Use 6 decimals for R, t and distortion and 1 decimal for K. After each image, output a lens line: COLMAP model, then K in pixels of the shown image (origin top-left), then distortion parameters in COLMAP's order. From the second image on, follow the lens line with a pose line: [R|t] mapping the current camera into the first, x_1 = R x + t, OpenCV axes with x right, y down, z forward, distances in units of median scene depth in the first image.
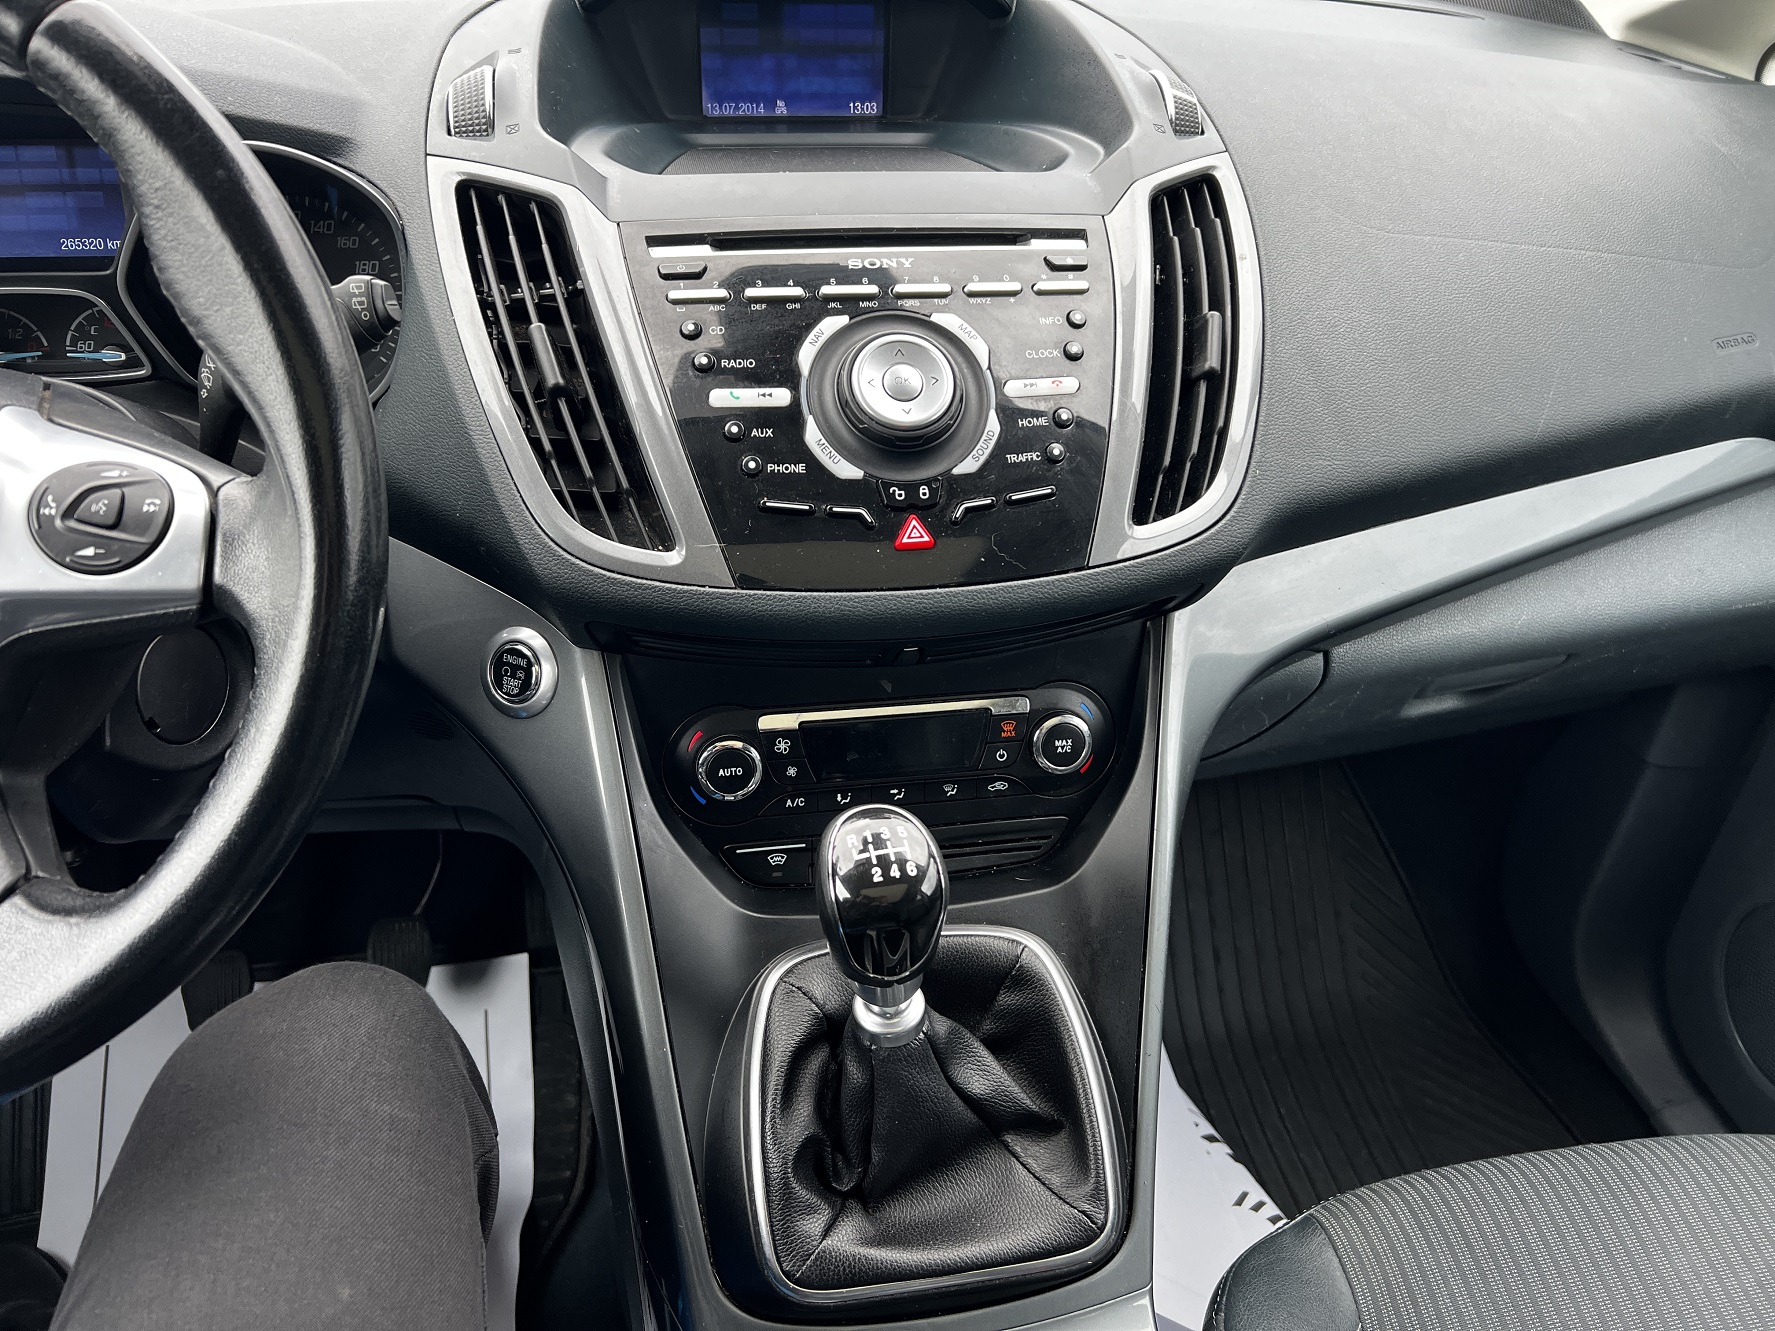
lens RADIAL K [[1368.3, 0, 888.8], [0, 1368.3, 670.0], [0, 0, 1]] dist [0.012527, -0.030606]
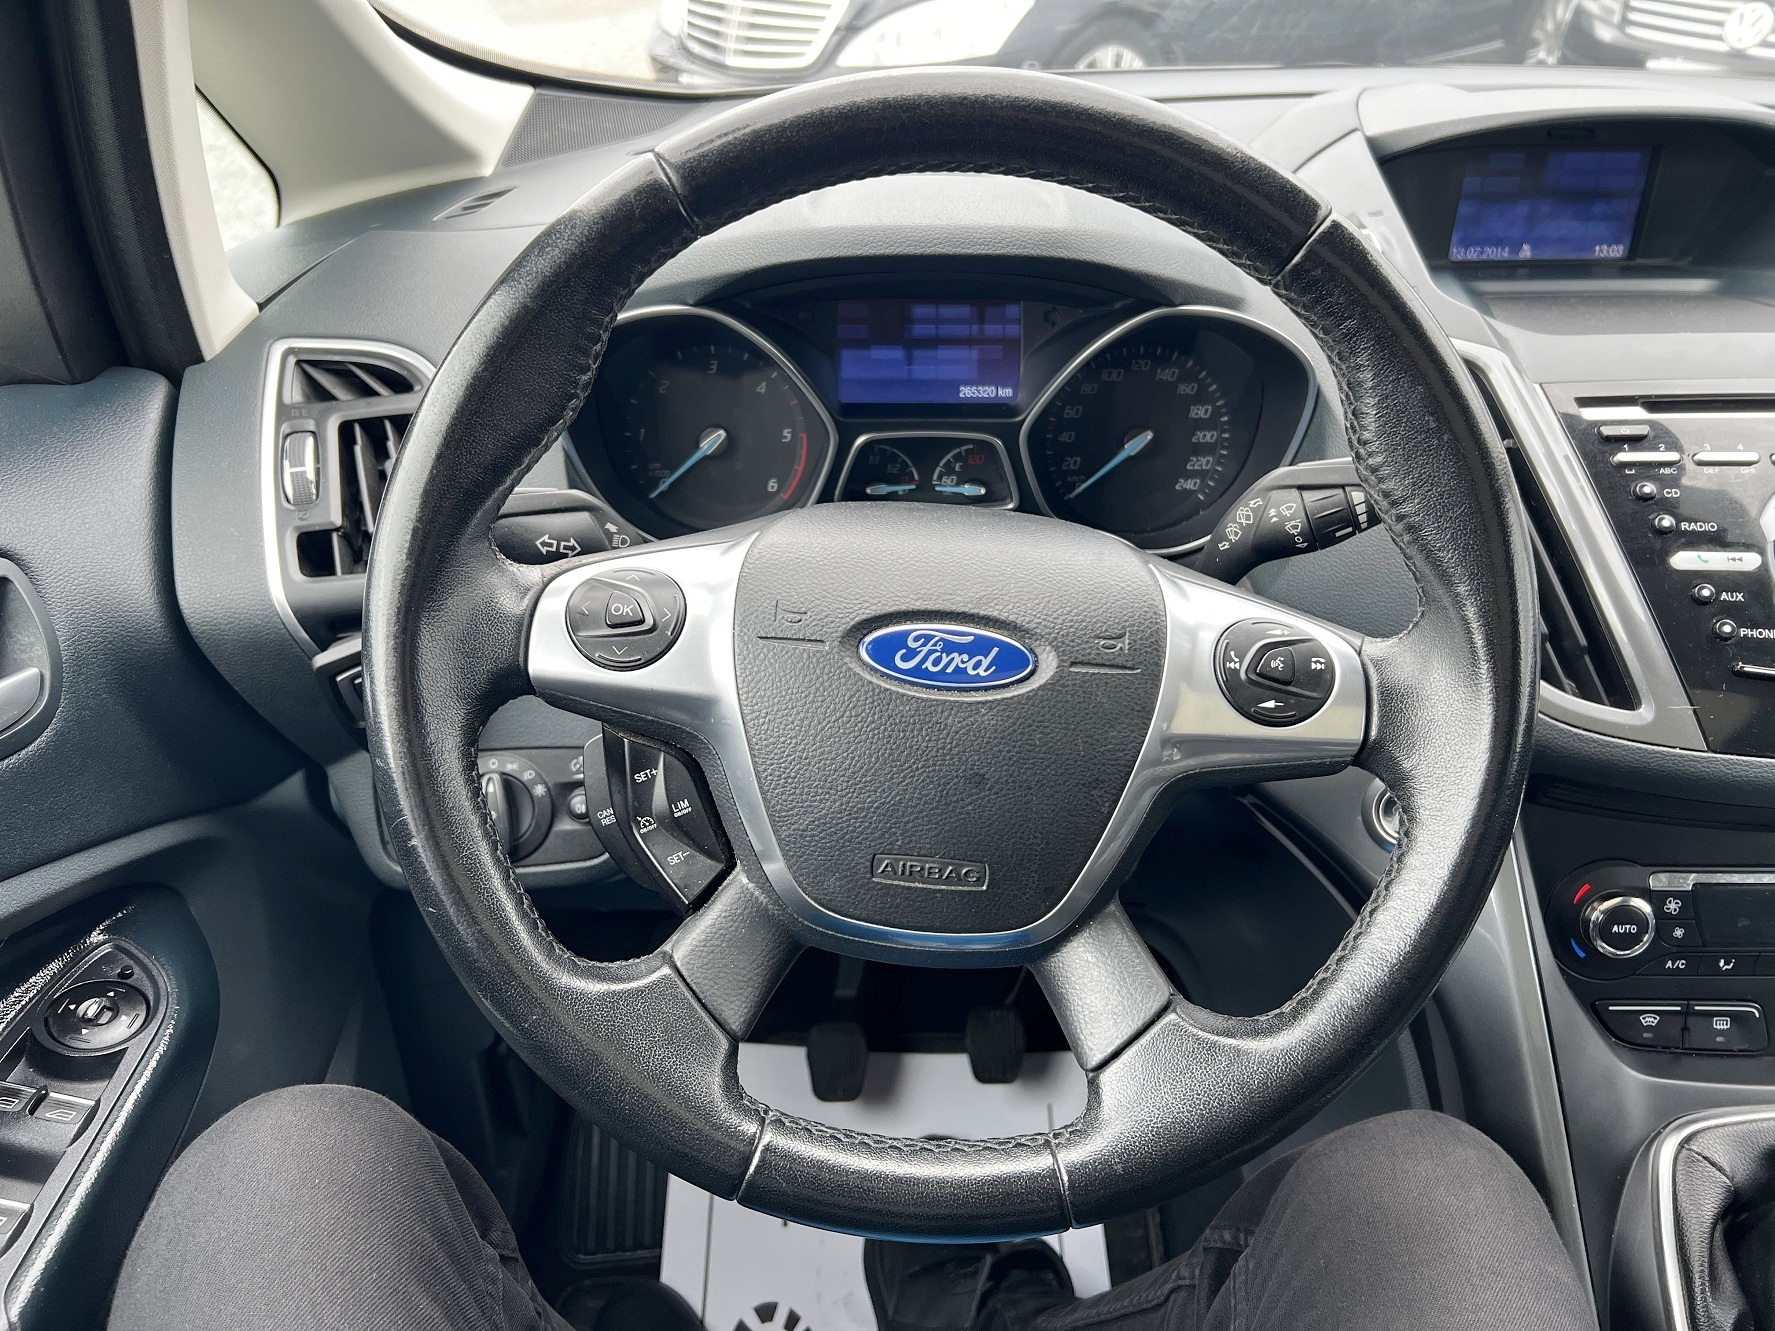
lens RADIAL K [[1368.3, 0, 884.5], [0, 1368.3, 669.6], [0, 0, 1]] dist [0.012527, -0.030606]
pose [[0.978598, 0.052733, -0.198909, -0.468863], [-0.064804, 0.996399, -0.054668, -0.024280], [0.195310, 0.066389, 0.978492, -0.088835]]
